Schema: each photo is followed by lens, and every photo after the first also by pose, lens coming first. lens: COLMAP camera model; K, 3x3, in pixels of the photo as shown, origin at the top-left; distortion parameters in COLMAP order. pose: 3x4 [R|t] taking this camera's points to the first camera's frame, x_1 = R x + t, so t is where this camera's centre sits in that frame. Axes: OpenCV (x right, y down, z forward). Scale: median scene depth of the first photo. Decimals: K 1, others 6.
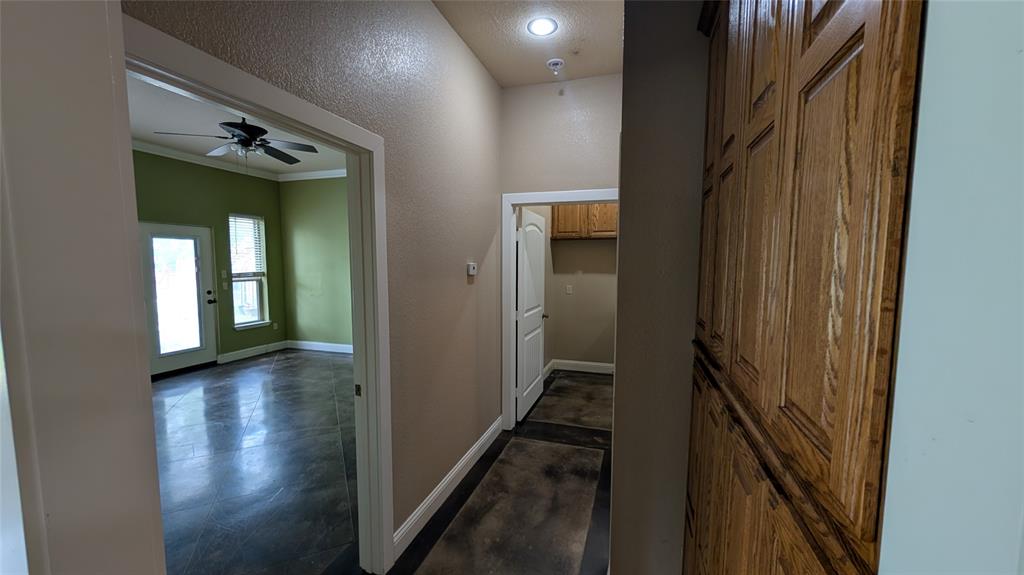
lens RADIAL K [[383.1, 0, 513.9], [0, 383.1, 291.4], [0, 0, 1]] dist [0.001562, 0.000216]
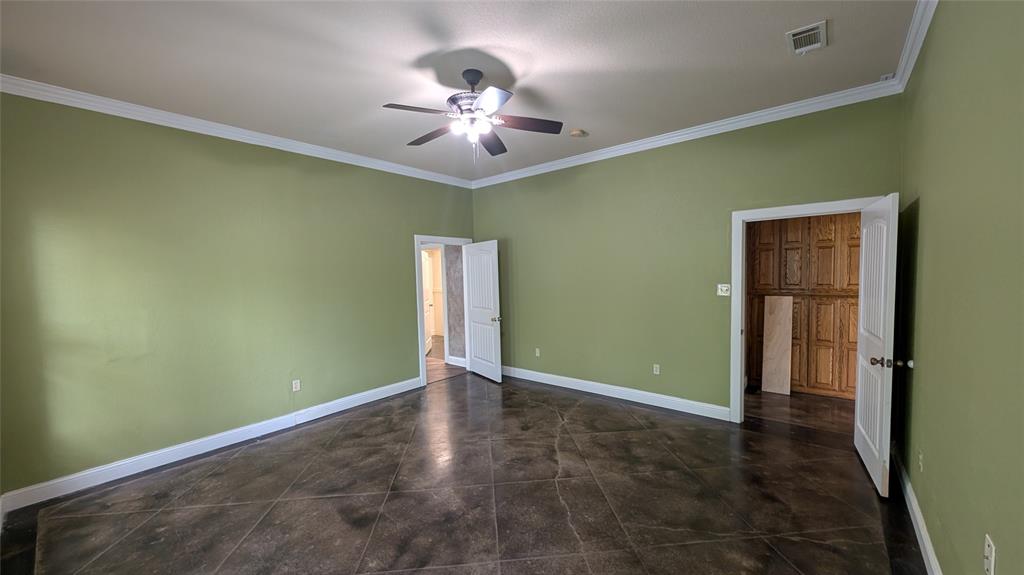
lens RADIAL K [[383.1, 0, 513.9], [0, 383.1, 291.4], [0, 0, 1]] dist [0.001562, 0.000216]
pose [[0.378216, -0.057423, 0.923935, -0.893448], [0.099910, 0.994776, 0.020927, -0.040748], [-0.920310, 0.084395, 0.381977, 0.428011]]
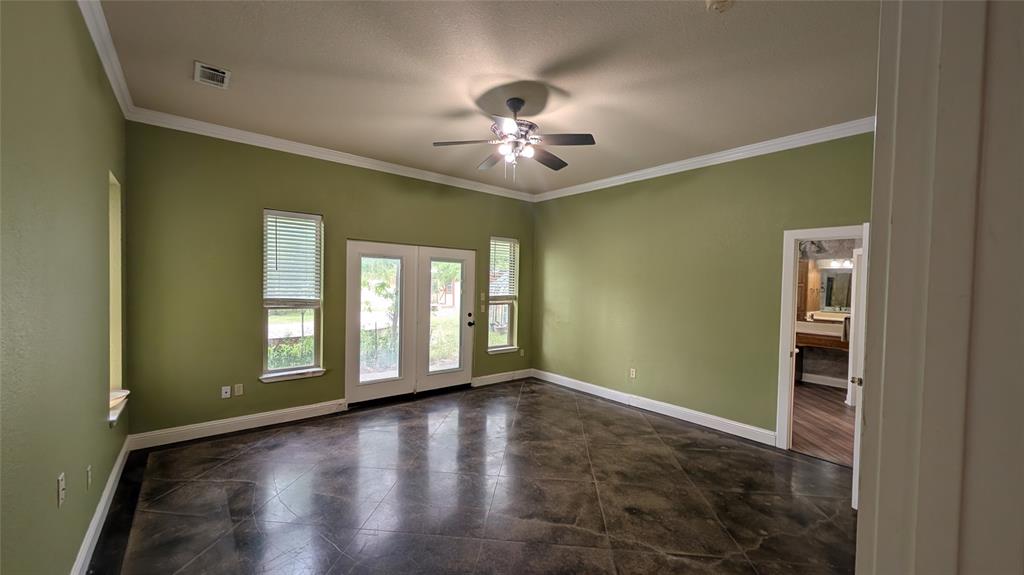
lens RADIAL K [[383.1, 0, 513.9], [0, 383.1, 291.4], [0, 0, 1]] dist [0.001562, 0.000216]
pose [[0.845311, 0.028909, -0.533492, -0.156368], [-0.062771, 0.996993, -0.045434, -0.019195], [0.530574, 0.071894, 0.844584, 0.200497]]
